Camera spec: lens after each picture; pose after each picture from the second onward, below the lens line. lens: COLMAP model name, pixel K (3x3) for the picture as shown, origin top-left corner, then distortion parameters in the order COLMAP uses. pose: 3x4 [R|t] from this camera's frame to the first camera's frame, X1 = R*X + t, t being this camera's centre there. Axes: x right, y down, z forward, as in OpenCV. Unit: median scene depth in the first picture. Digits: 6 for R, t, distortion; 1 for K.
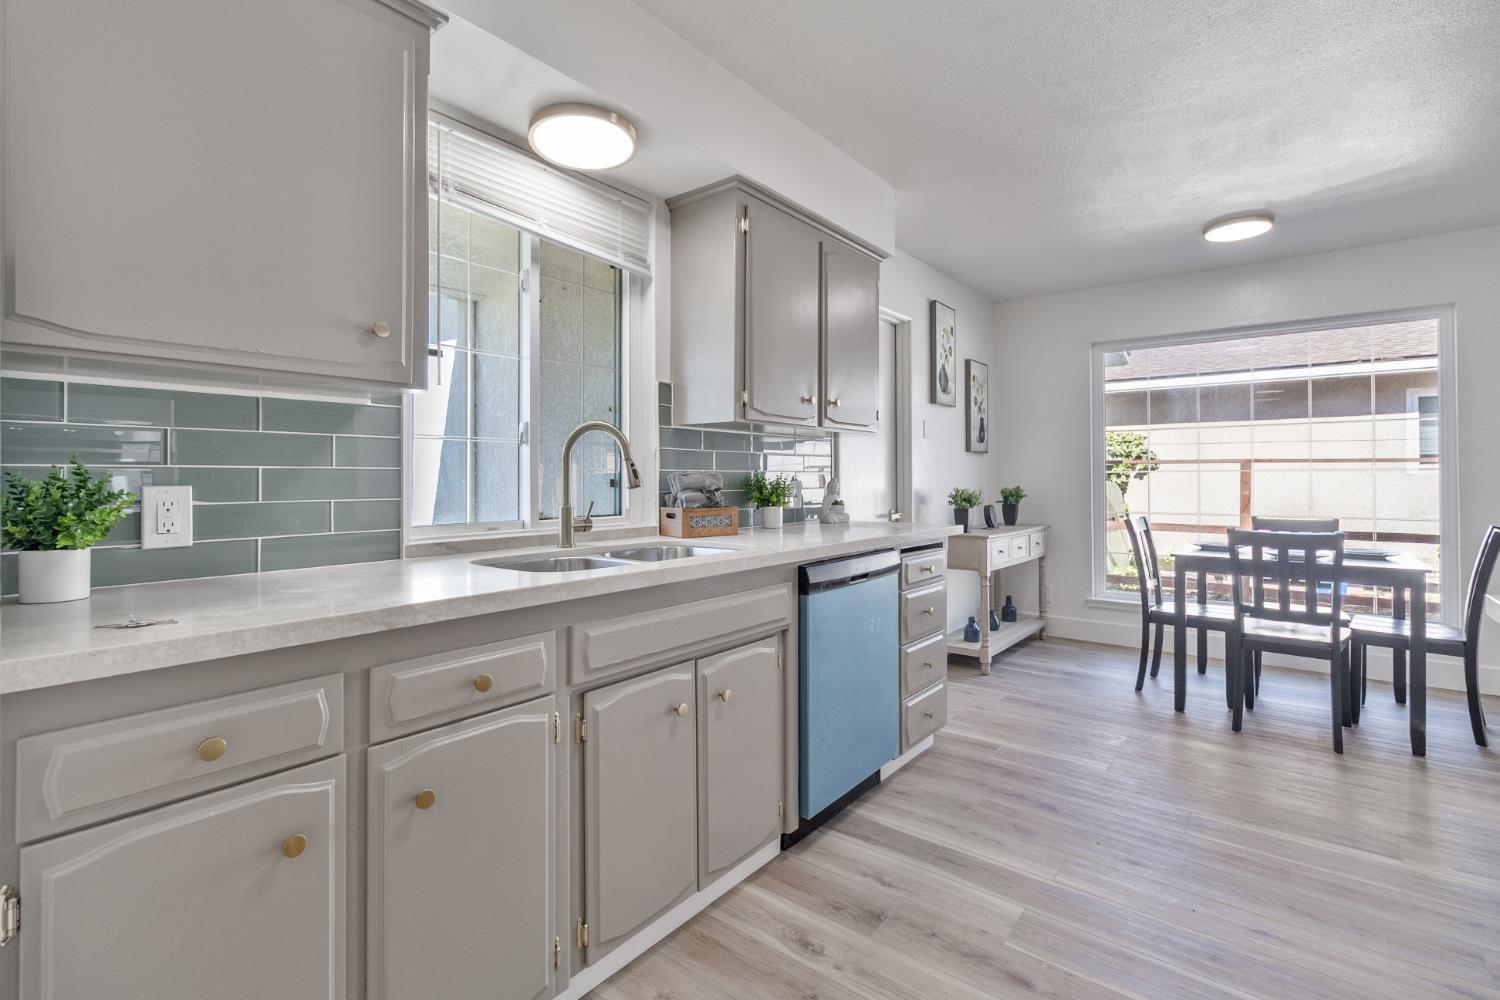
lens RADIAL K [[692.1, 0, 750.8], [0, 692.1, 472.4], [0, 0, 1]] dist [-0.000672, 0.000856]
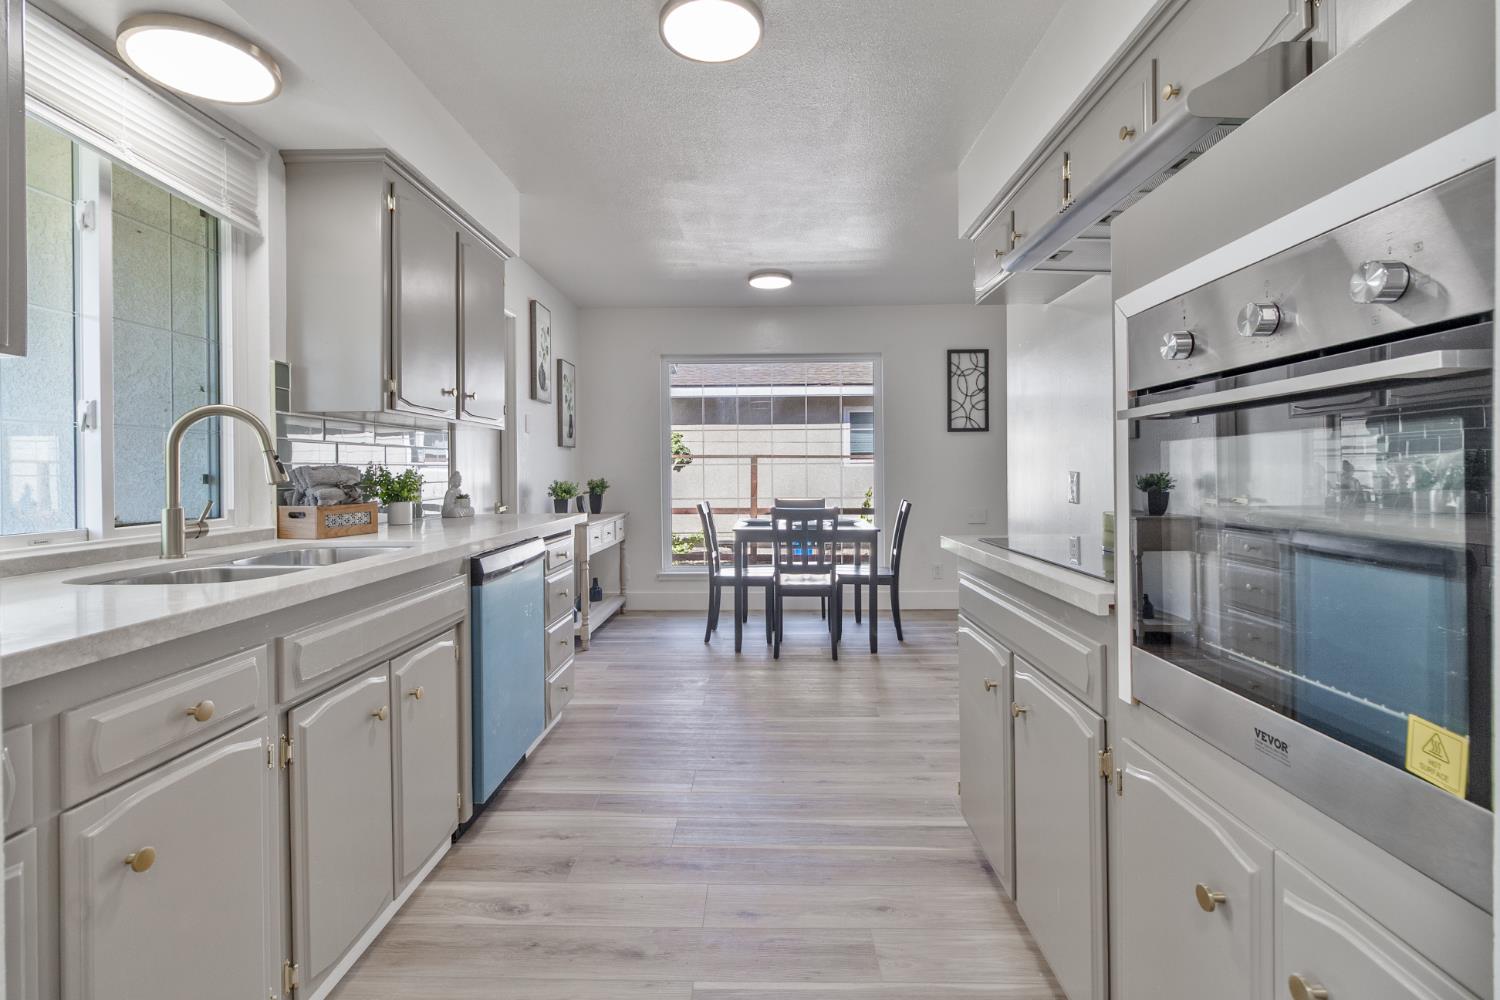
lens RADIAL K [[692.1, 0, 750.8], [0, 692.1, 472.4], [0, 0, 1]] dist [-0.000672, 0.000856]
pose [[0.797540, -0.006343, 0.603232, -0.163715], [0.000449, 0.999951, 0.009921, -0.000082], [-0.603265, -0.007642, 0.797504, -0.042045]]
